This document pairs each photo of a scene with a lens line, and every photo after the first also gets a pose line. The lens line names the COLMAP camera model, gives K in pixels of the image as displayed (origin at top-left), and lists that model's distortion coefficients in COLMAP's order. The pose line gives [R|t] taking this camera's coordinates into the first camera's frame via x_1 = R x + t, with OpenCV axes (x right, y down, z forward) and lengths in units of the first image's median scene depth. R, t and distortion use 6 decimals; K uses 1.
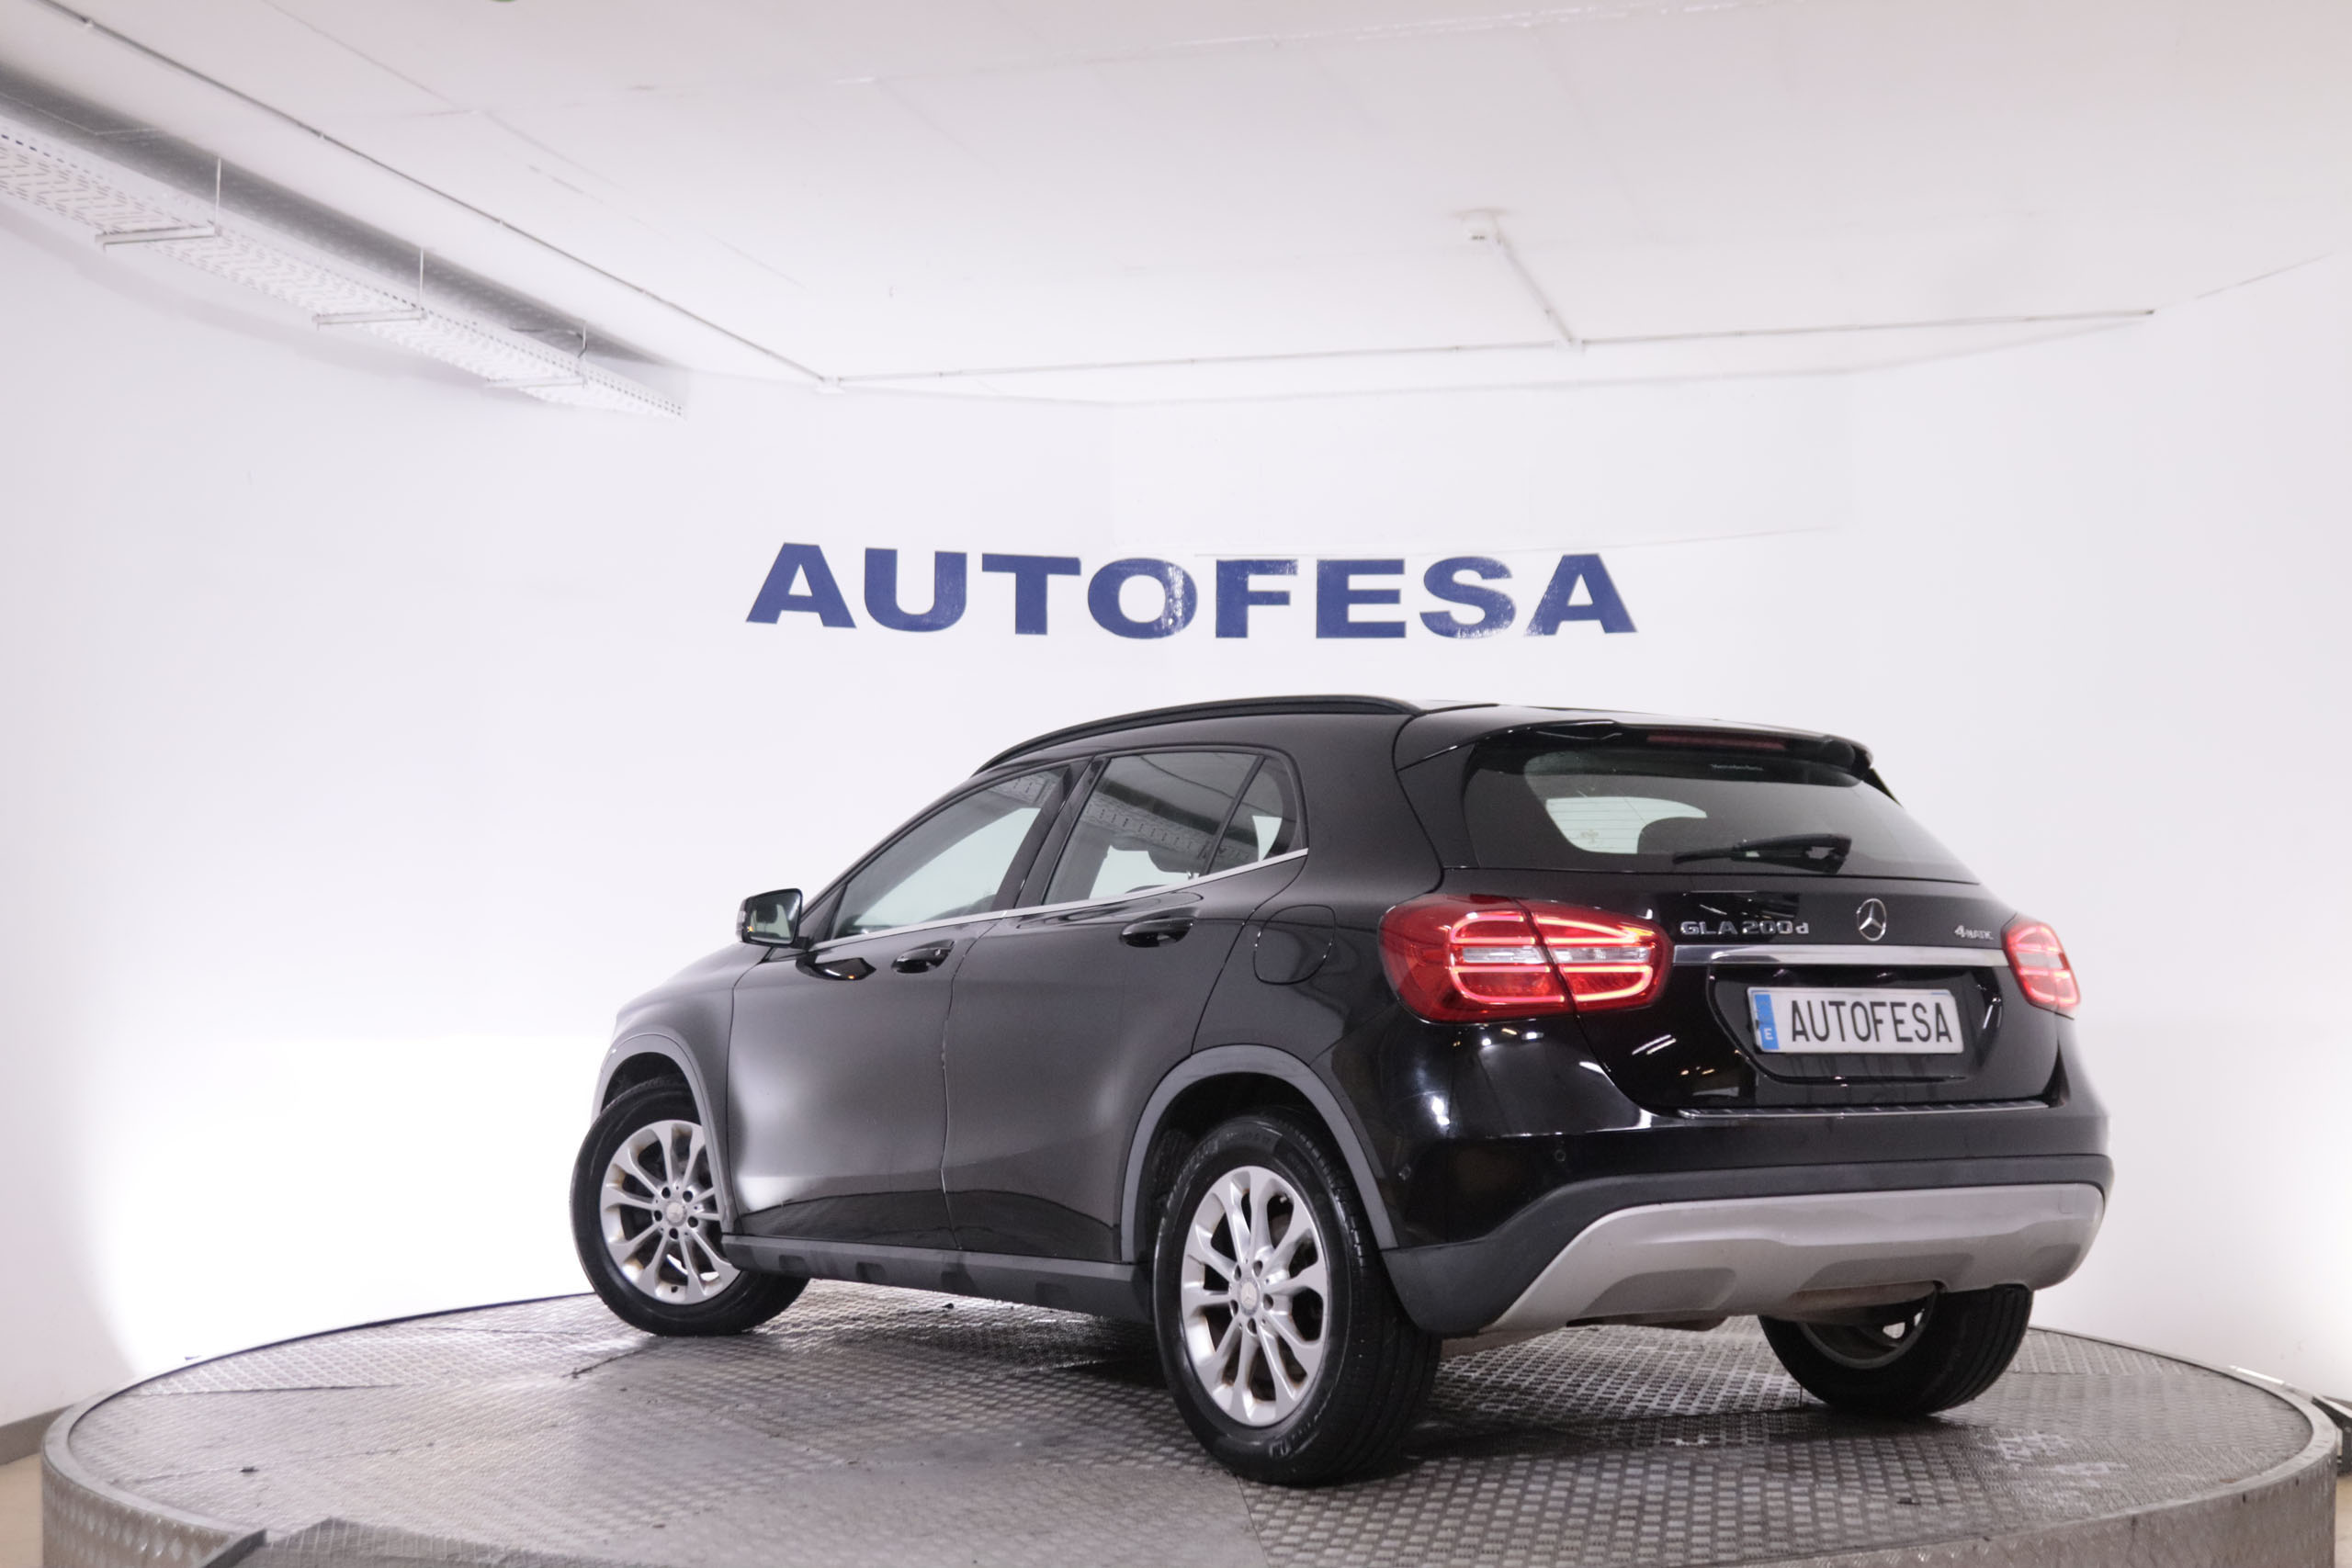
lens RADIAL K [[3085.1, 0, 1175.9], [0, 3085.1, 791.5], [0, 0, 1]] dist [-0.078273, 0.160480]
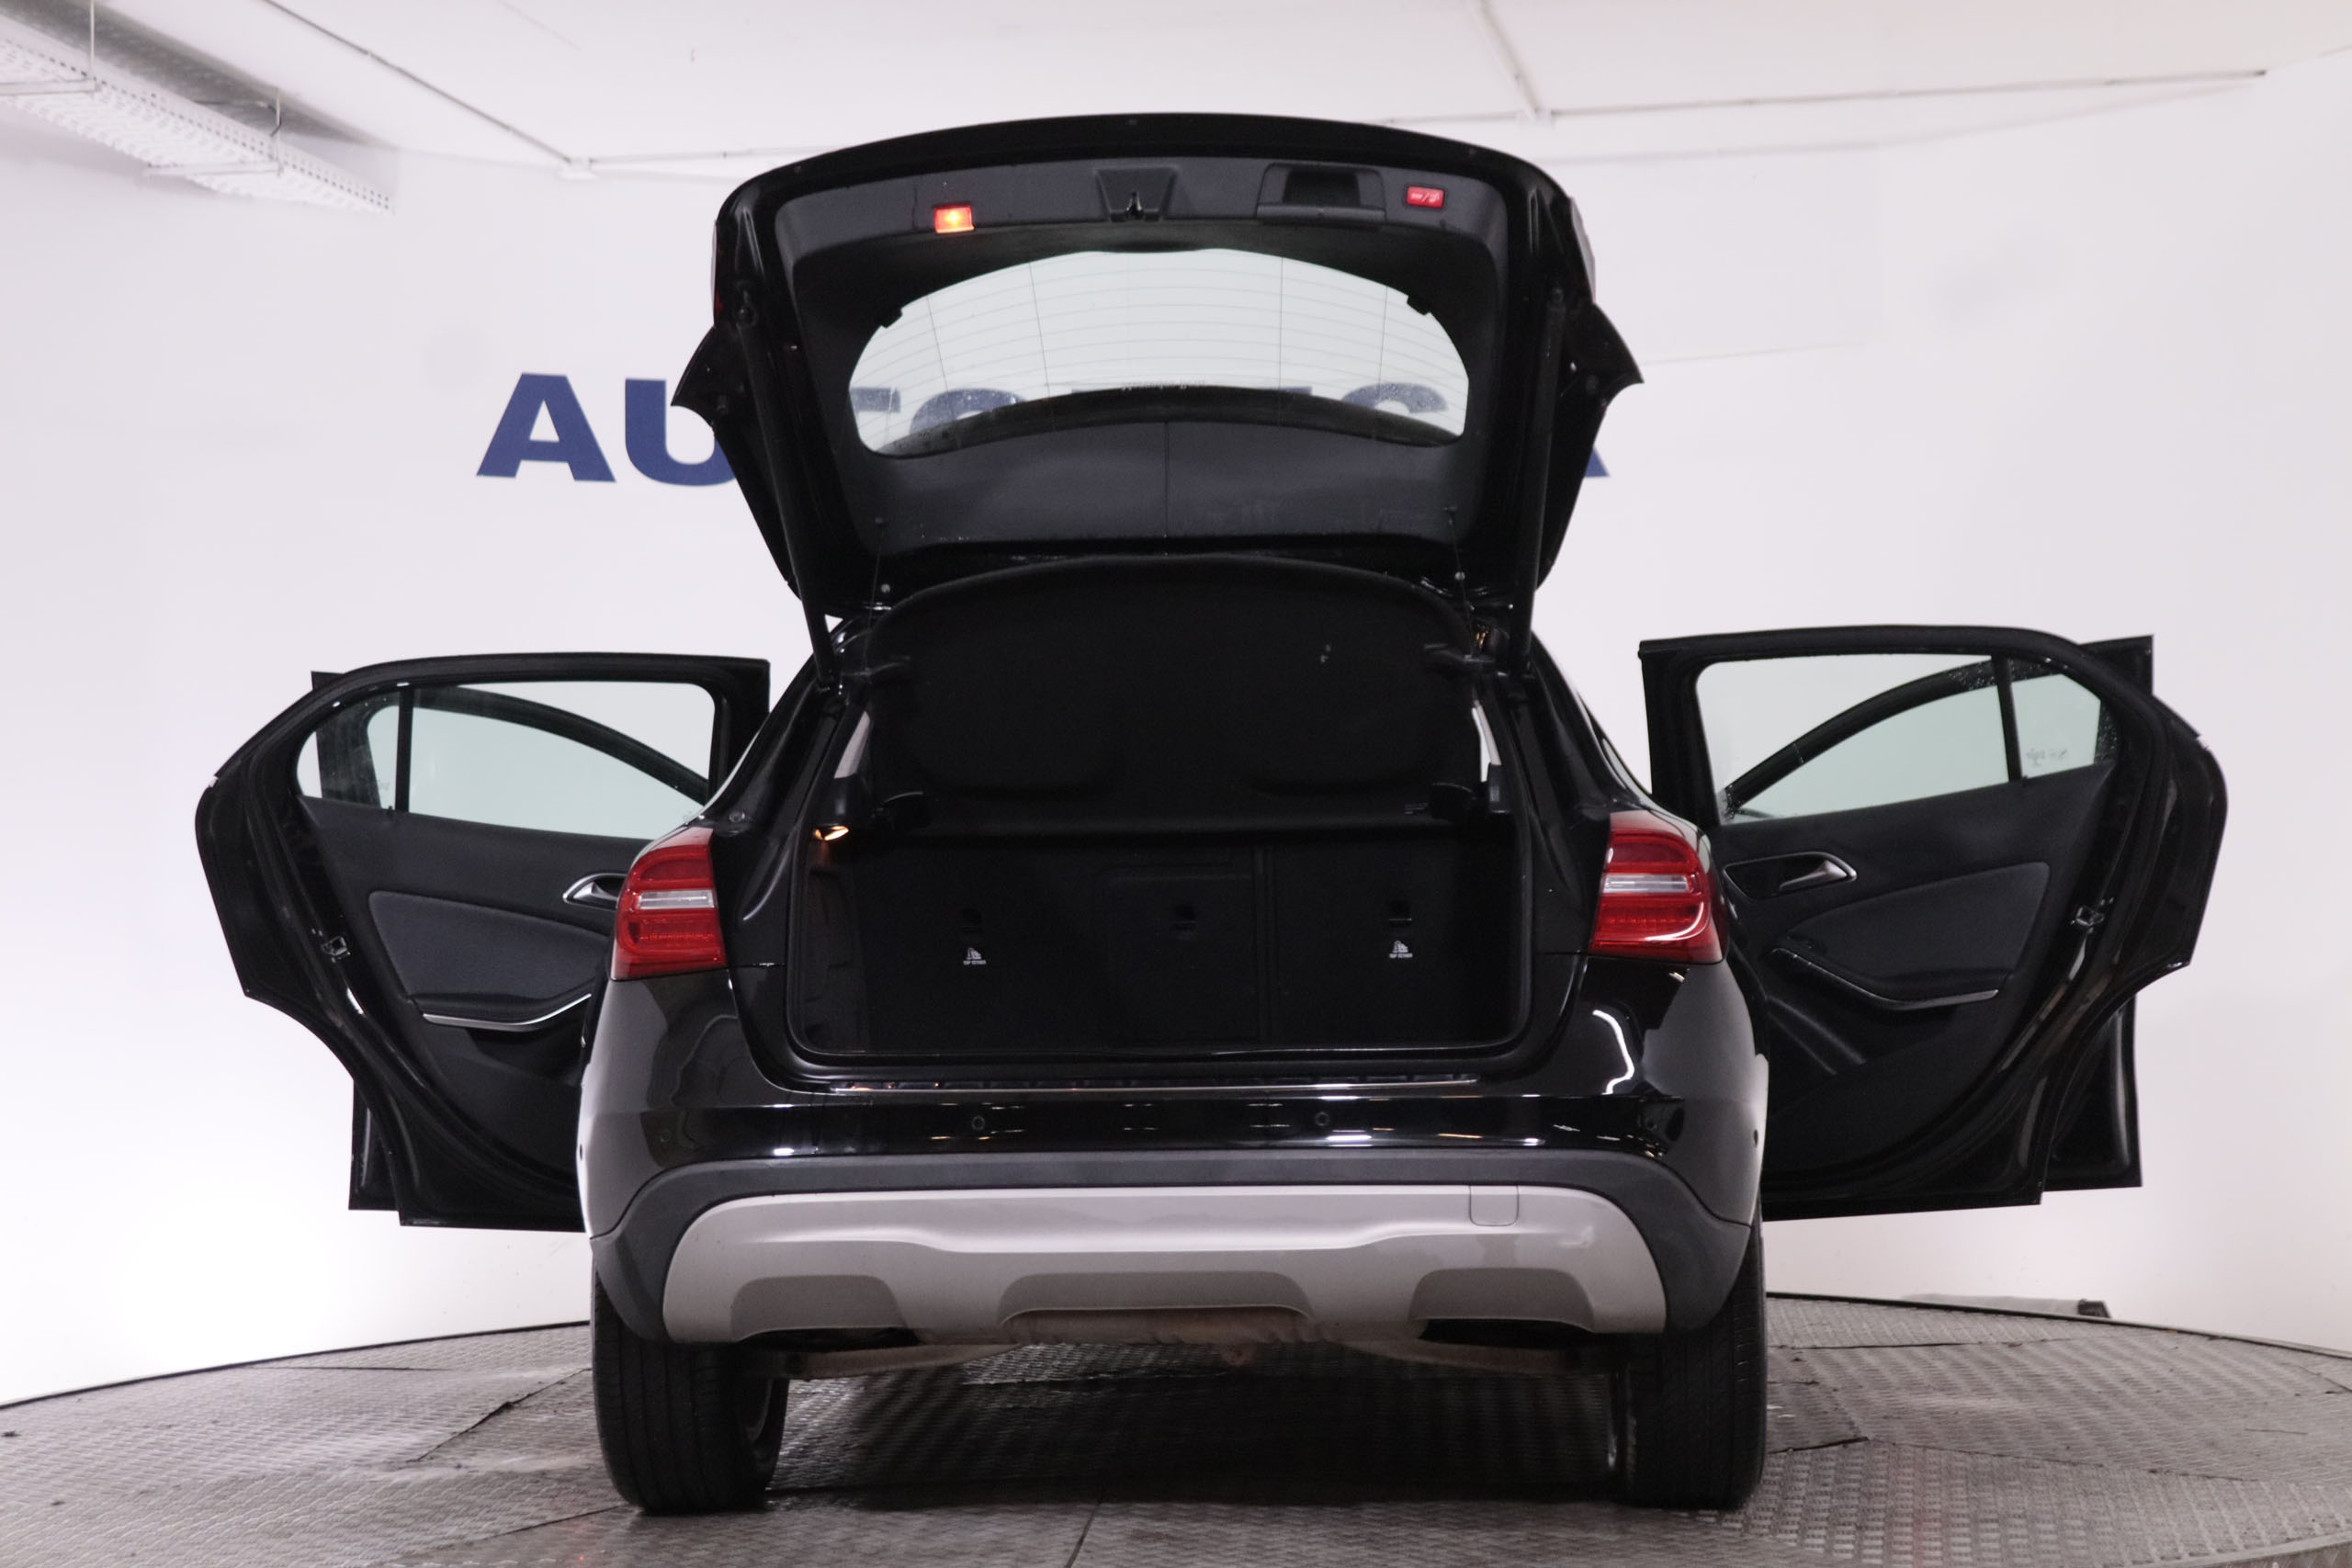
lens RADIAL K [[4222.9, 0, 1164.1], [0, 4222.9, 794.1], [0, 0, 1]] dist [-0.002638, 0.176160]
pose [[0.996159, -0.016936, 0.085910, -0.063774], [0.014572, 0.999500, 0.028069, -0.002445], [-0.086342, -0.026710, 0.995907, -0.081159]]
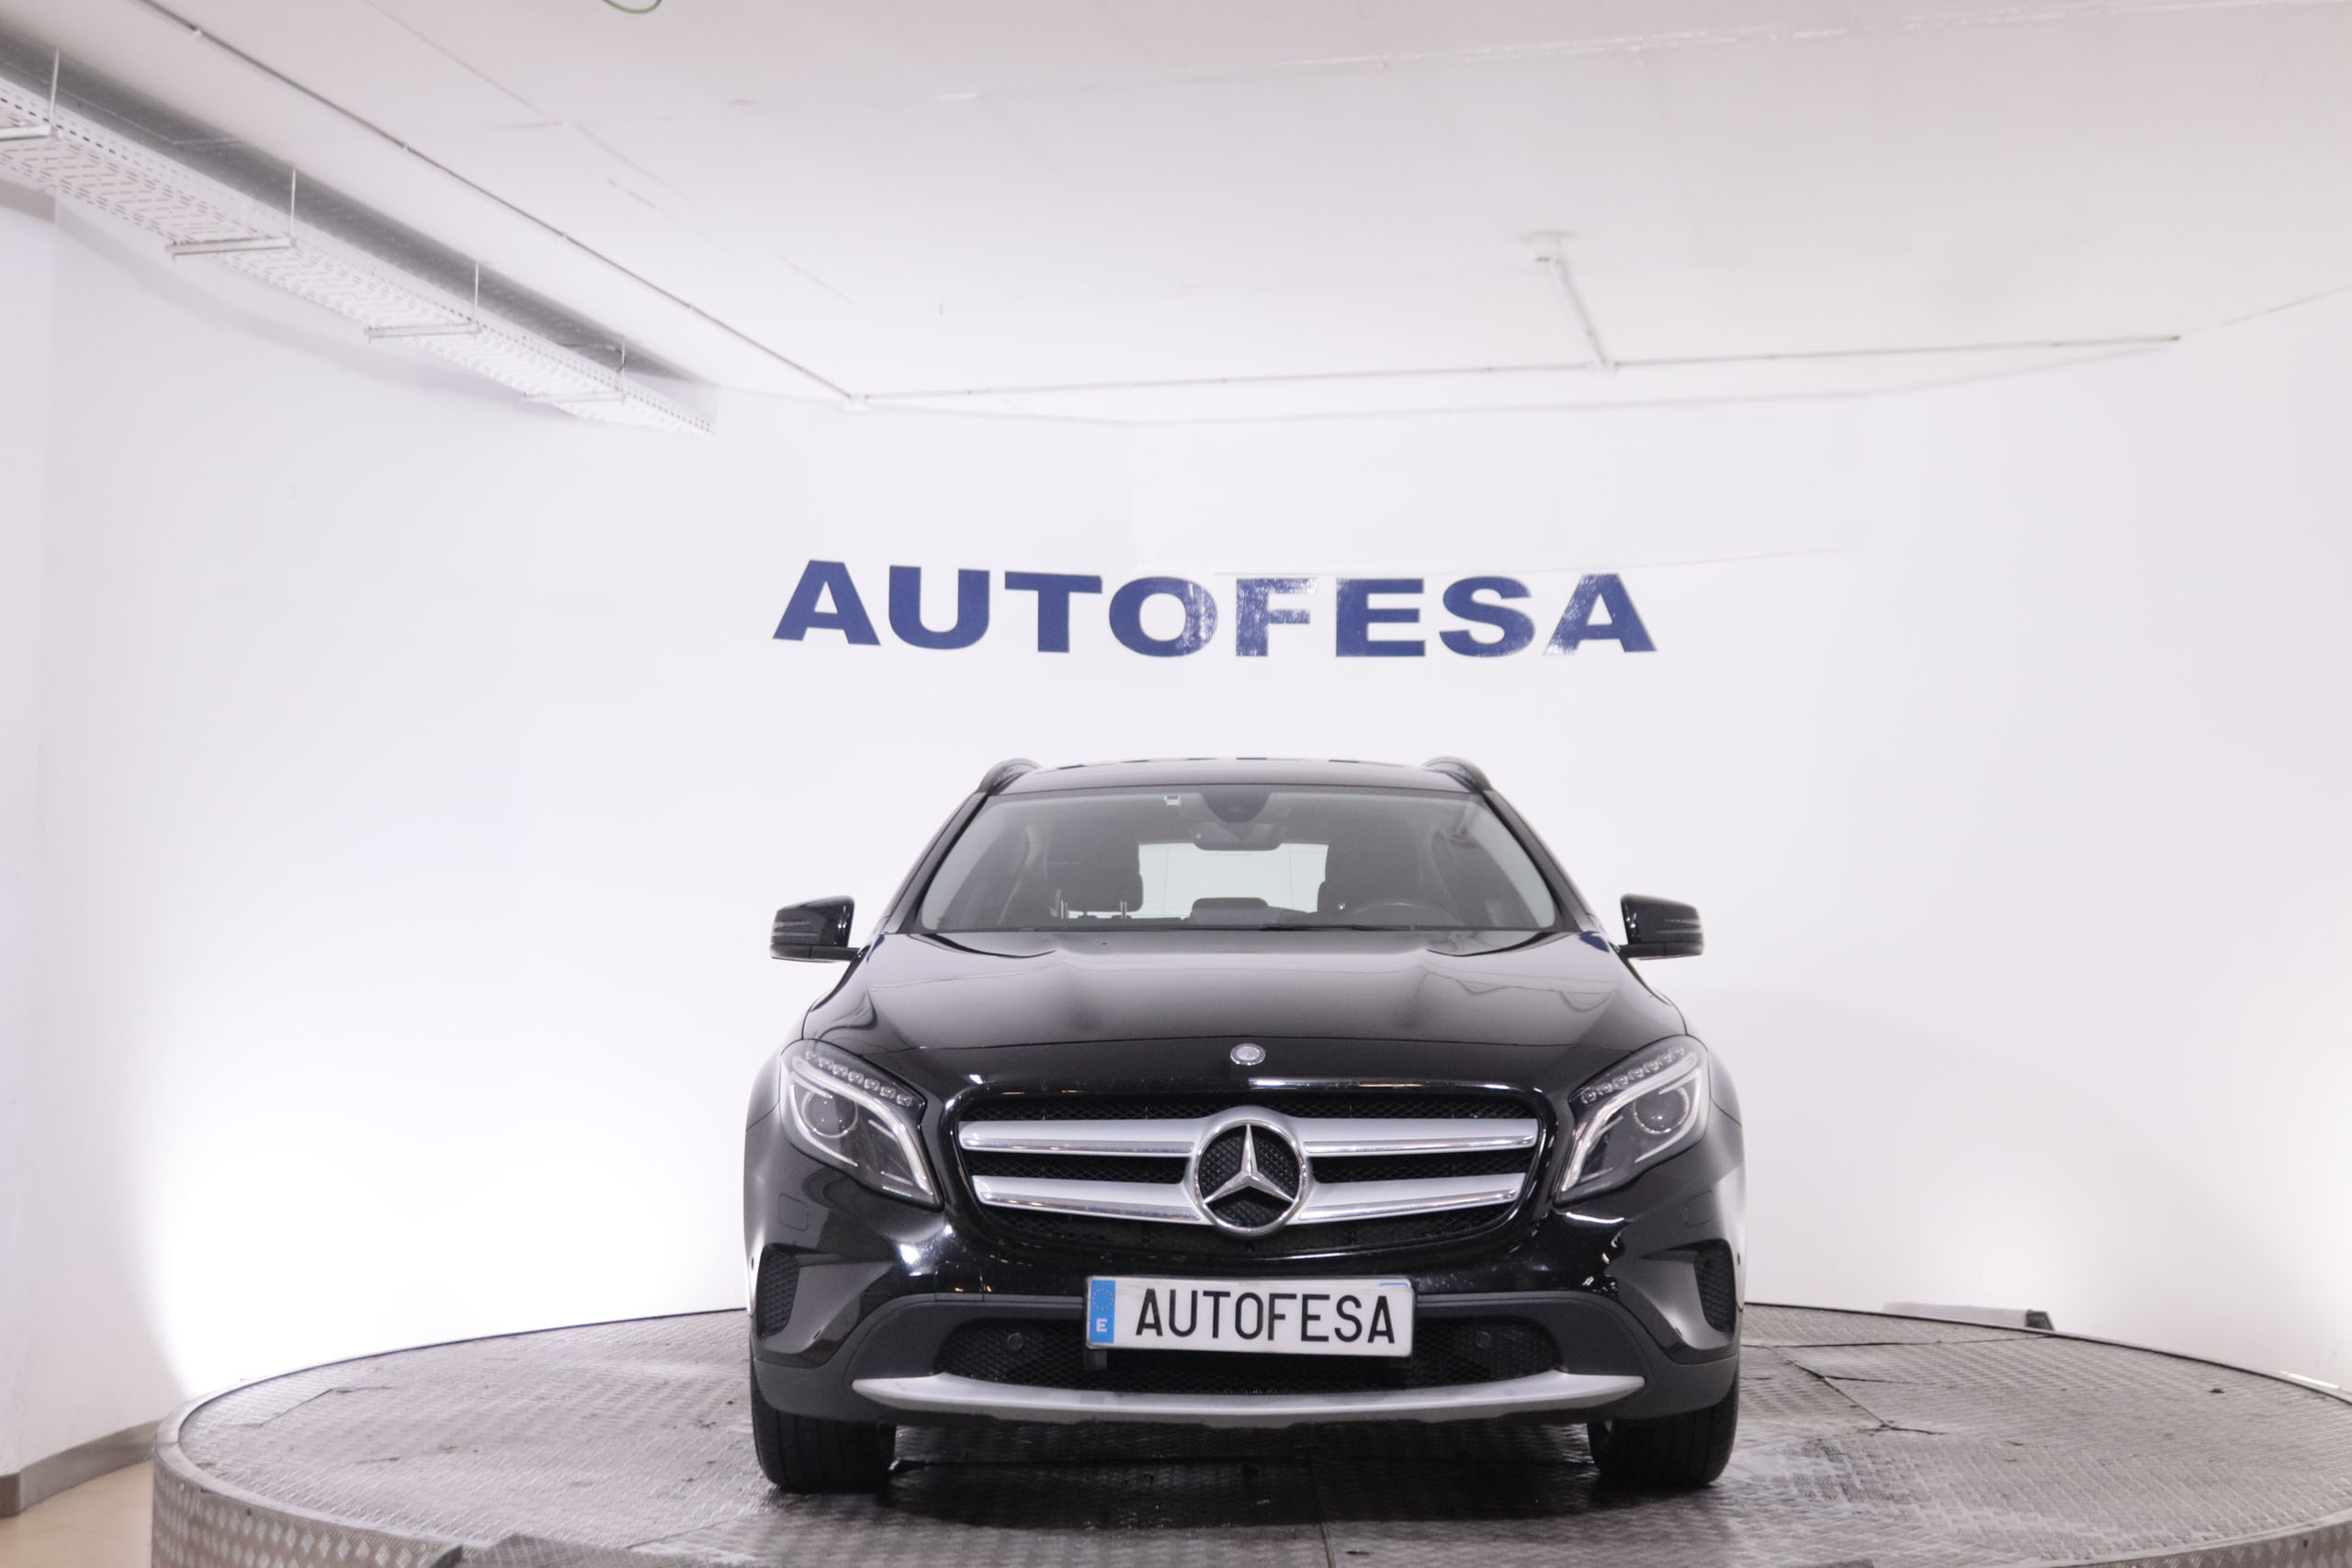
lens RADIAL K [[3080.0, 0, 1174.2], [0, 3080.0, 790.9], [0, 0, 1]] dist [-0.086636, 0.174466]
pose [[0.999111, 0.000459, 0.042146, -0.054903], [-0.000131, 0.999970, -0.007784, 0.002126], [-0.042149, 0.007771, 0.999081, -0.000989]]
